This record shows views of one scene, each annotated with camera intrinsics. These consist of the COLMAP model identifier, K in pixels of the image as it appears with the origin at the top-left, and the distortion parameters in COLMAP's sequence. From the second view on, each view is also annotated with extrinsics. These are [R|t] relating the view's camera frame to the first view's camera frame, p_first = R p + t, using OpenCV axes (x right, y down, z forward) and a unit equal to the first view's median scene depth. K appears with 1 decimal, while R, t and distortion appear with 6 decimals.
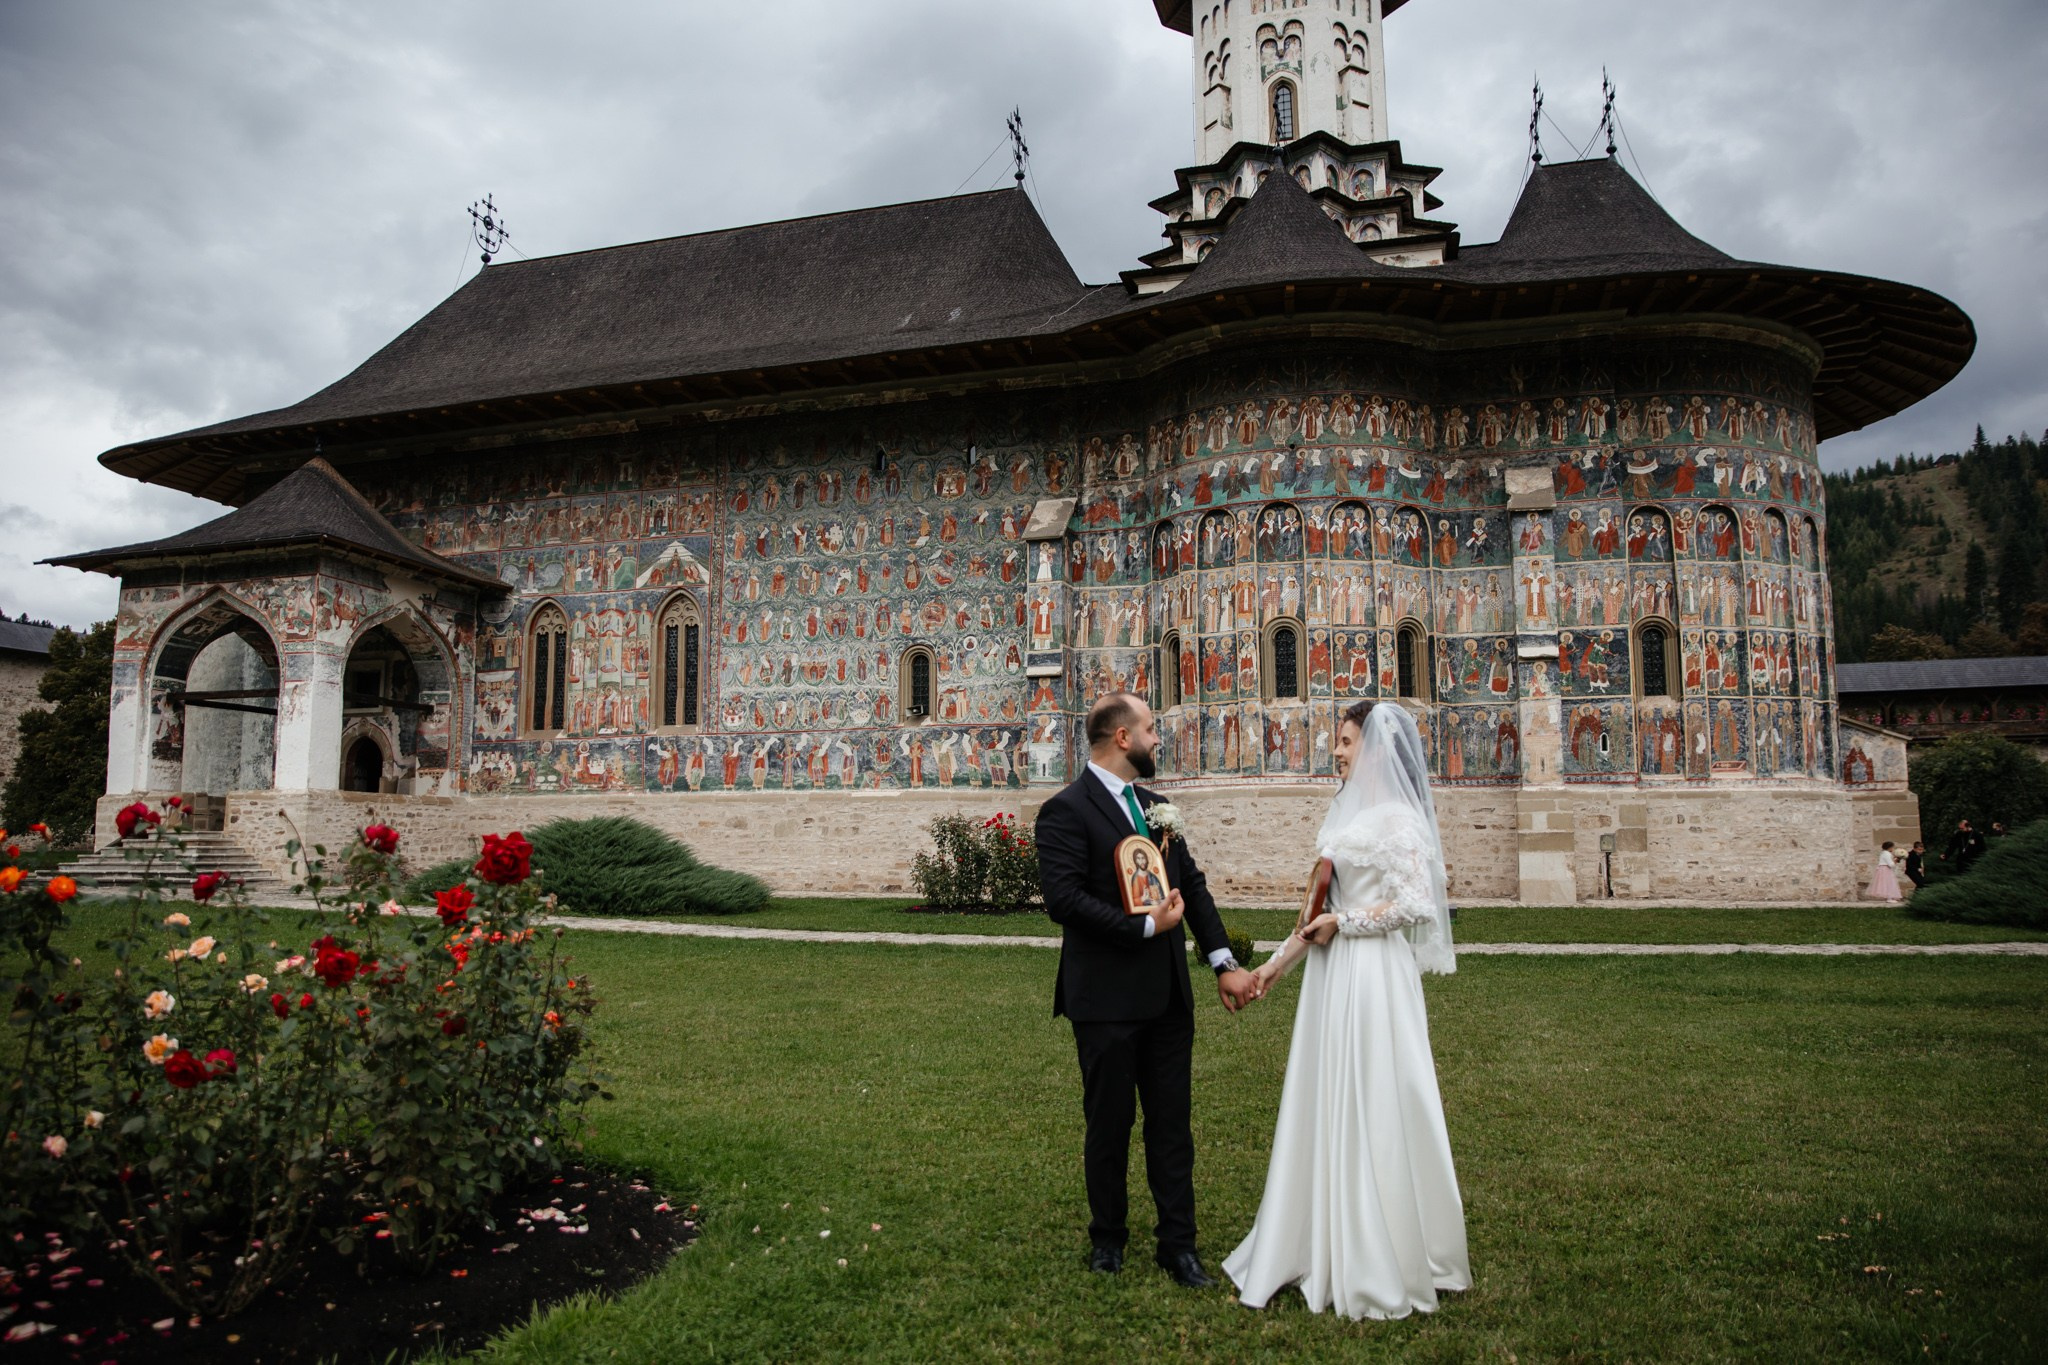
lens RADIAL K [[1414.7, 0, 1031.0], [0, 1414.7, 697.2], [0, 0, 1]] dist [-0.108716, 0.088695]
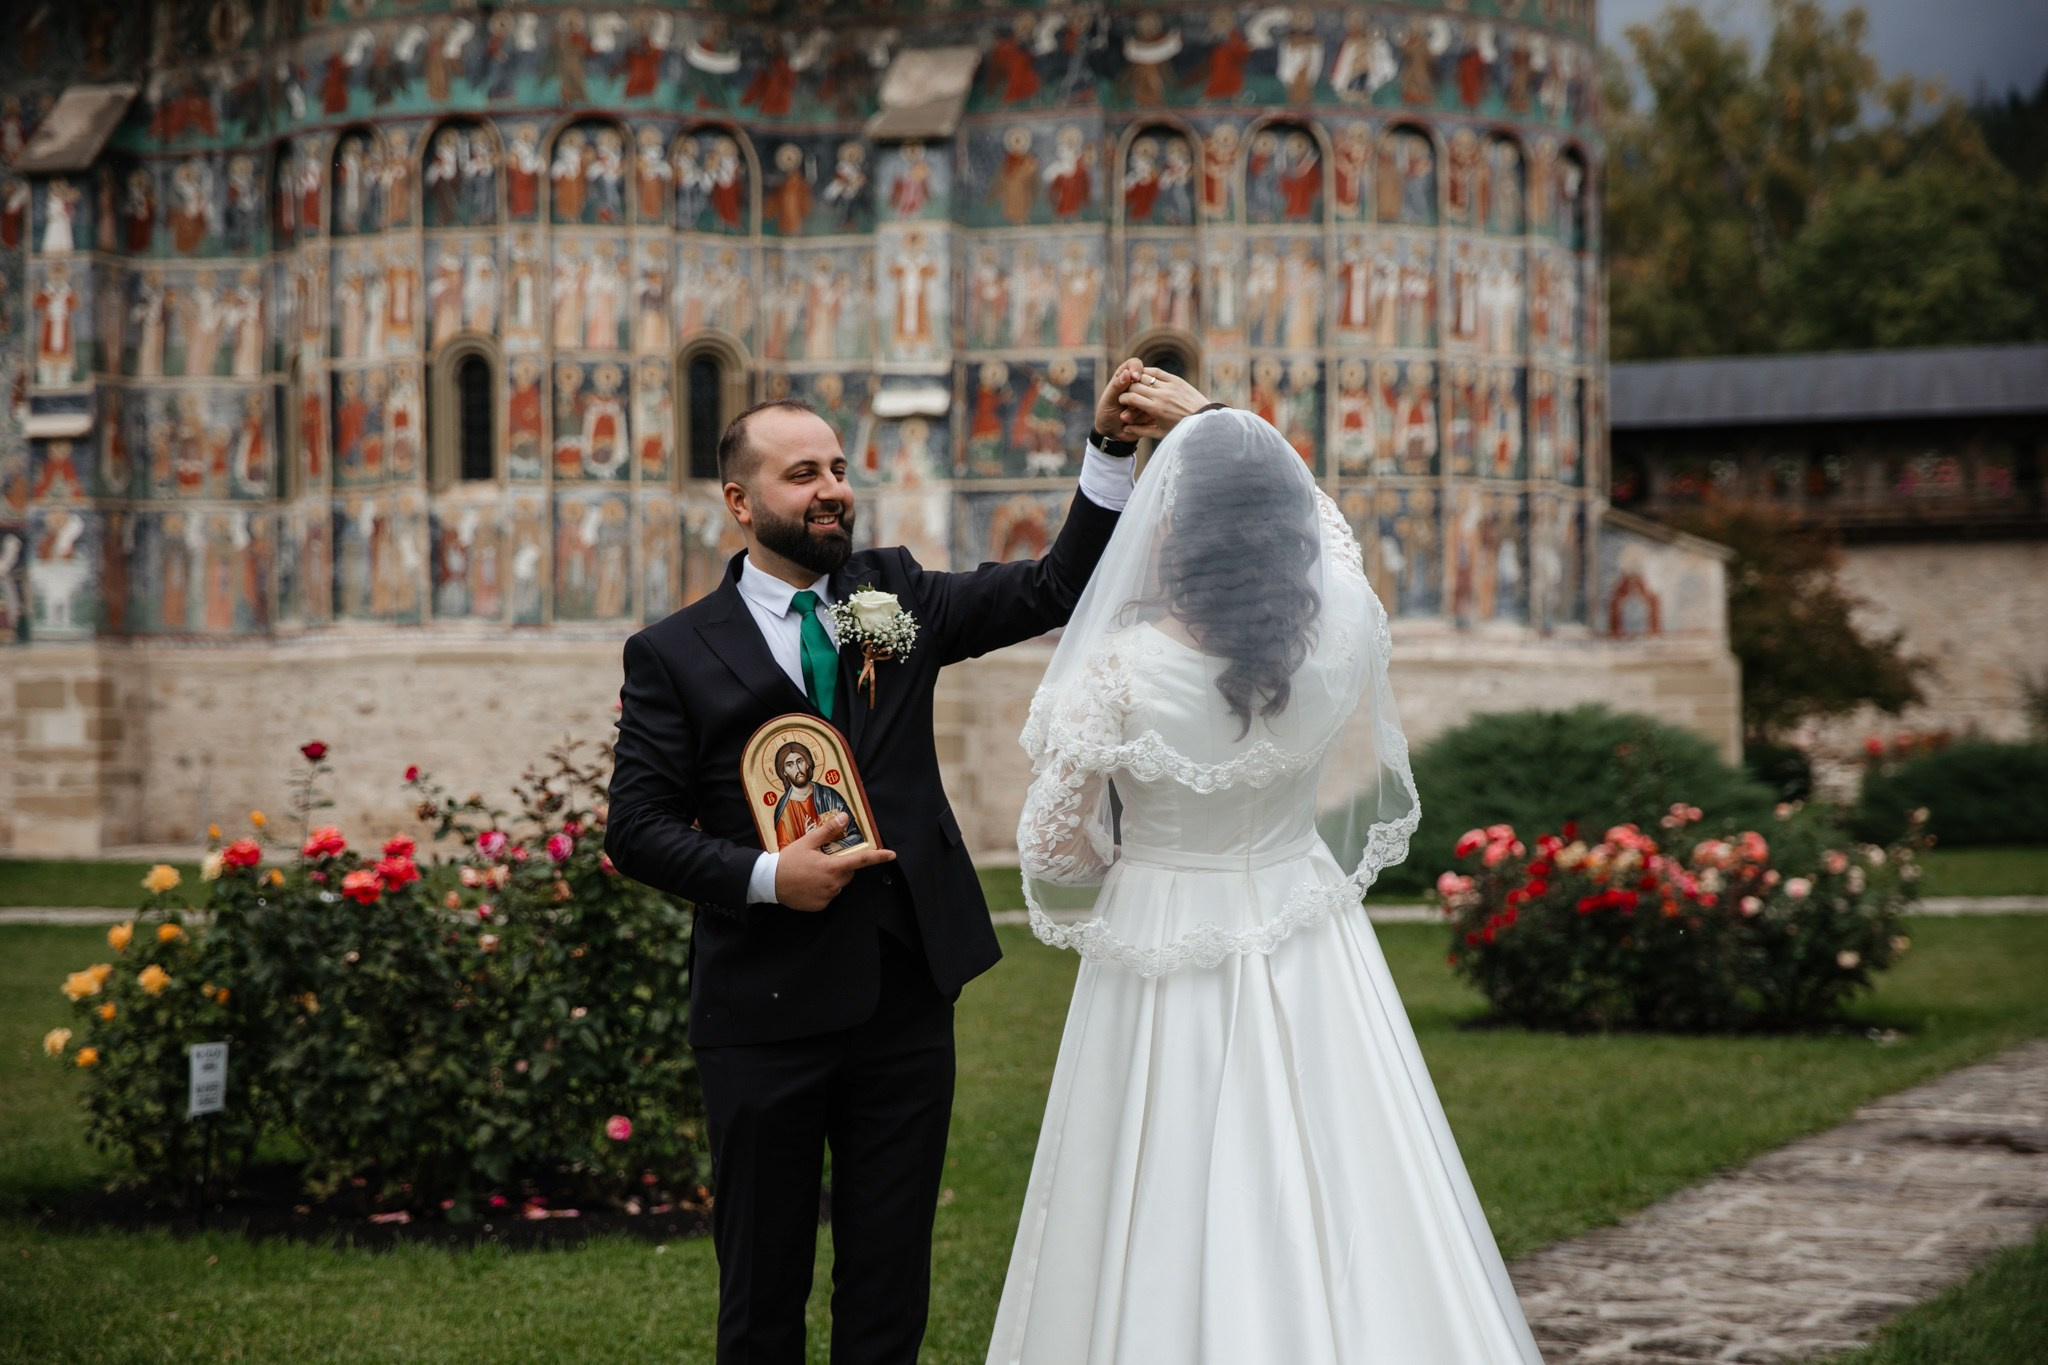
lens RADIAL K [[3658.5, 0, 1024.0], [0, 3658.5, 682.5], [0, 0, 1]] dist [0.203746, -0.081958]
pose [[0.999709, -0.003160, 0.023906, 0.355176], [0.001014, 0.996007, 0.089266, -0.049174], [-0.024093, -0.089216, 0.995721, -0.421622]]
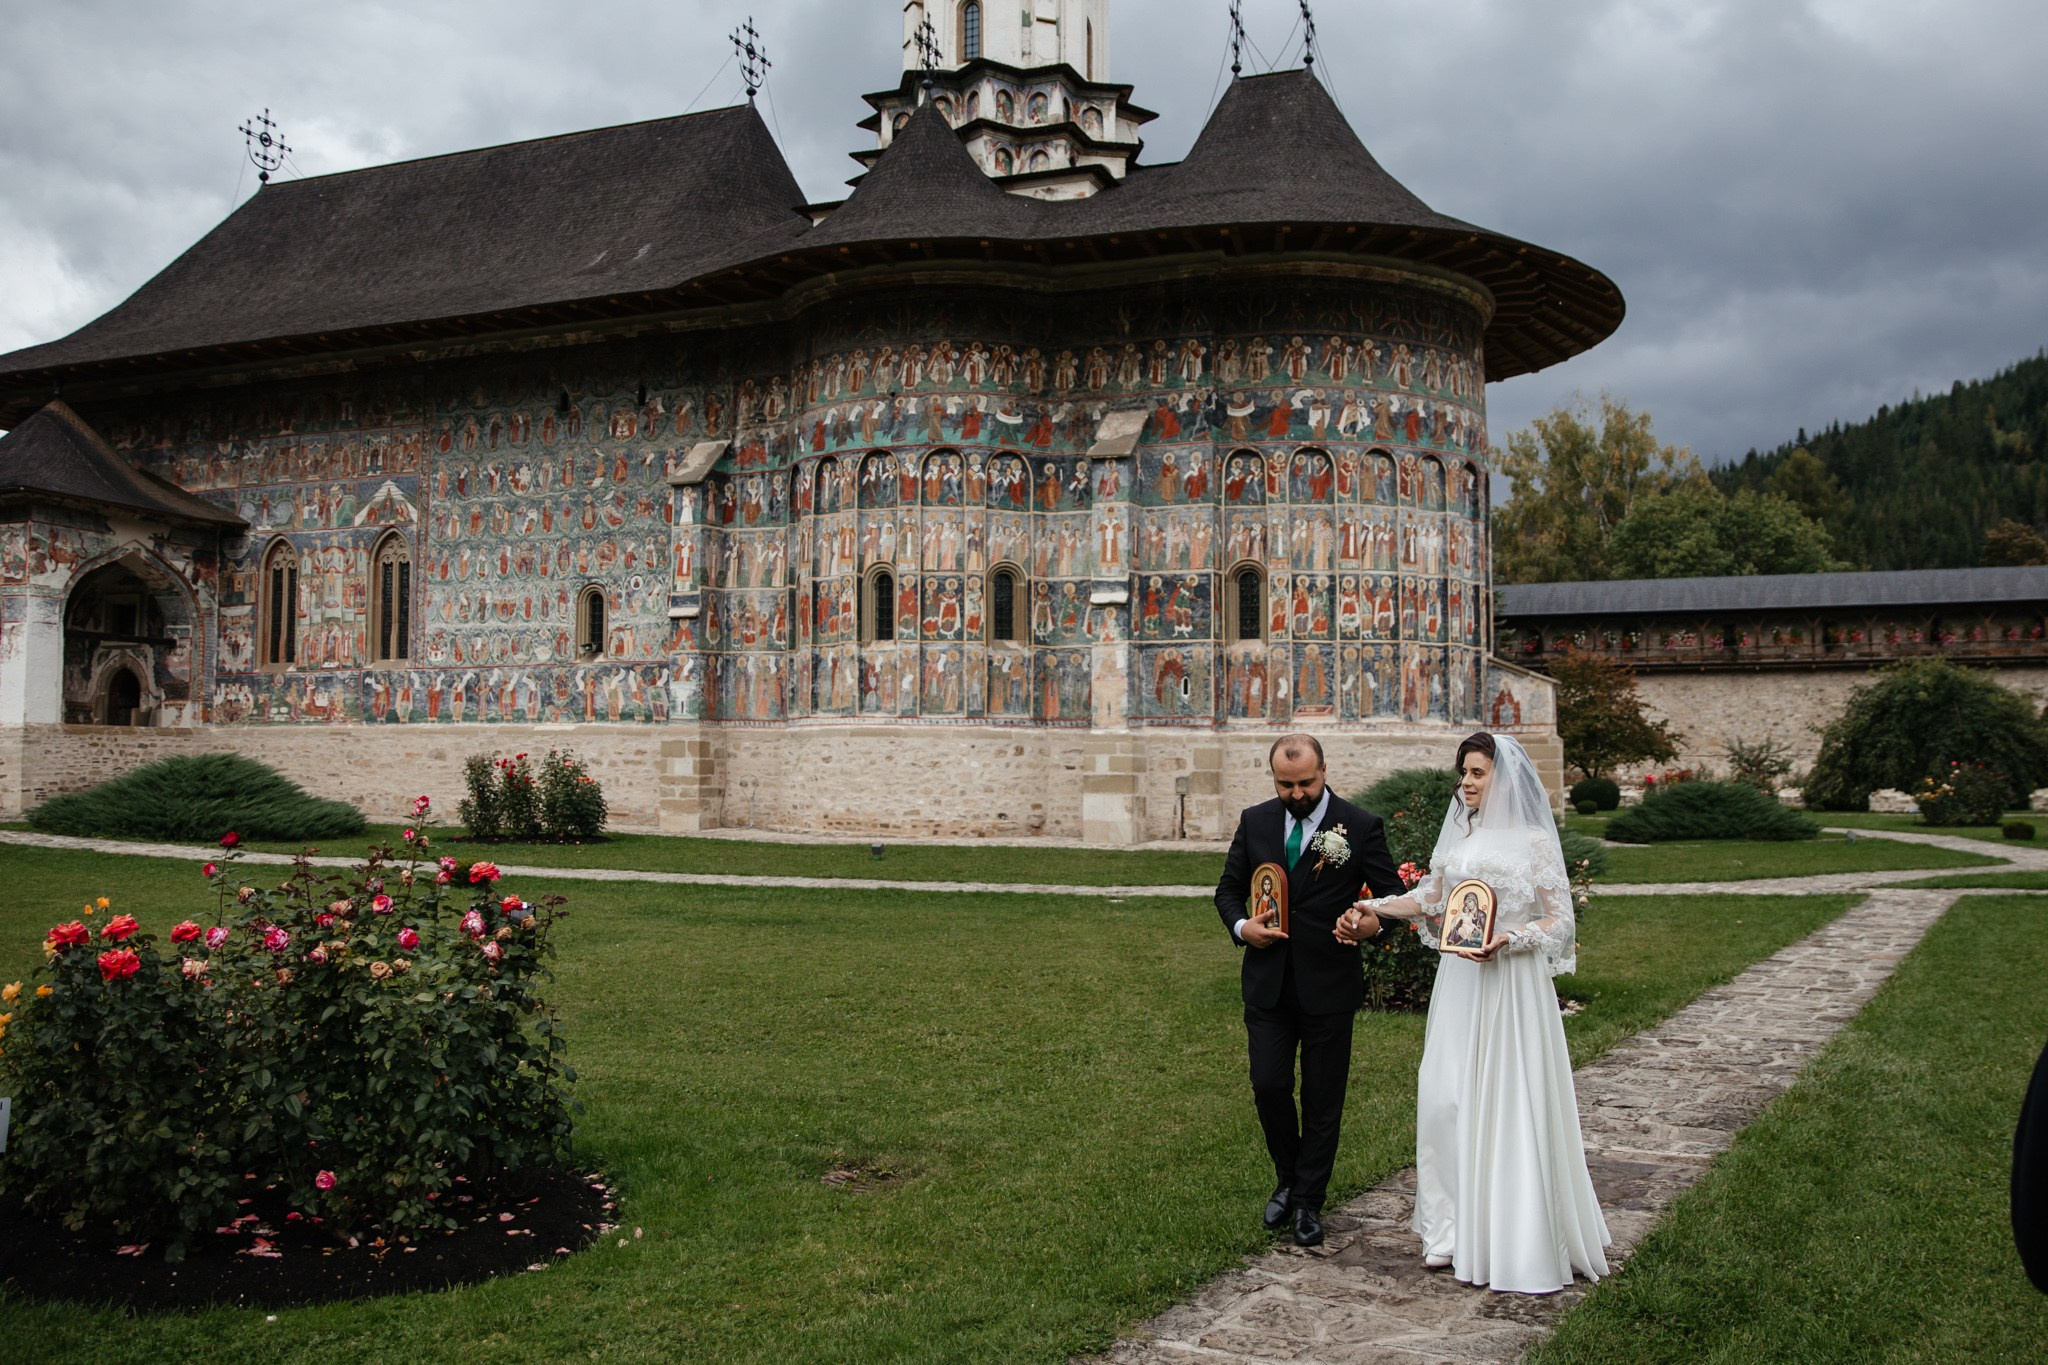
lens RADIAL K [[1721.5, 0, 1107.6], [0, 1721.5, 675.8], [0, 0, 1]] dist [-0.112465, 0.096248]
pose [[0.997474, 0.002816, -0.070979, 0.430466], [0.001051, 0.998519, 0.054390, -0.041889], [0.071027, -0.054327, 0.995994, -0.242461]]
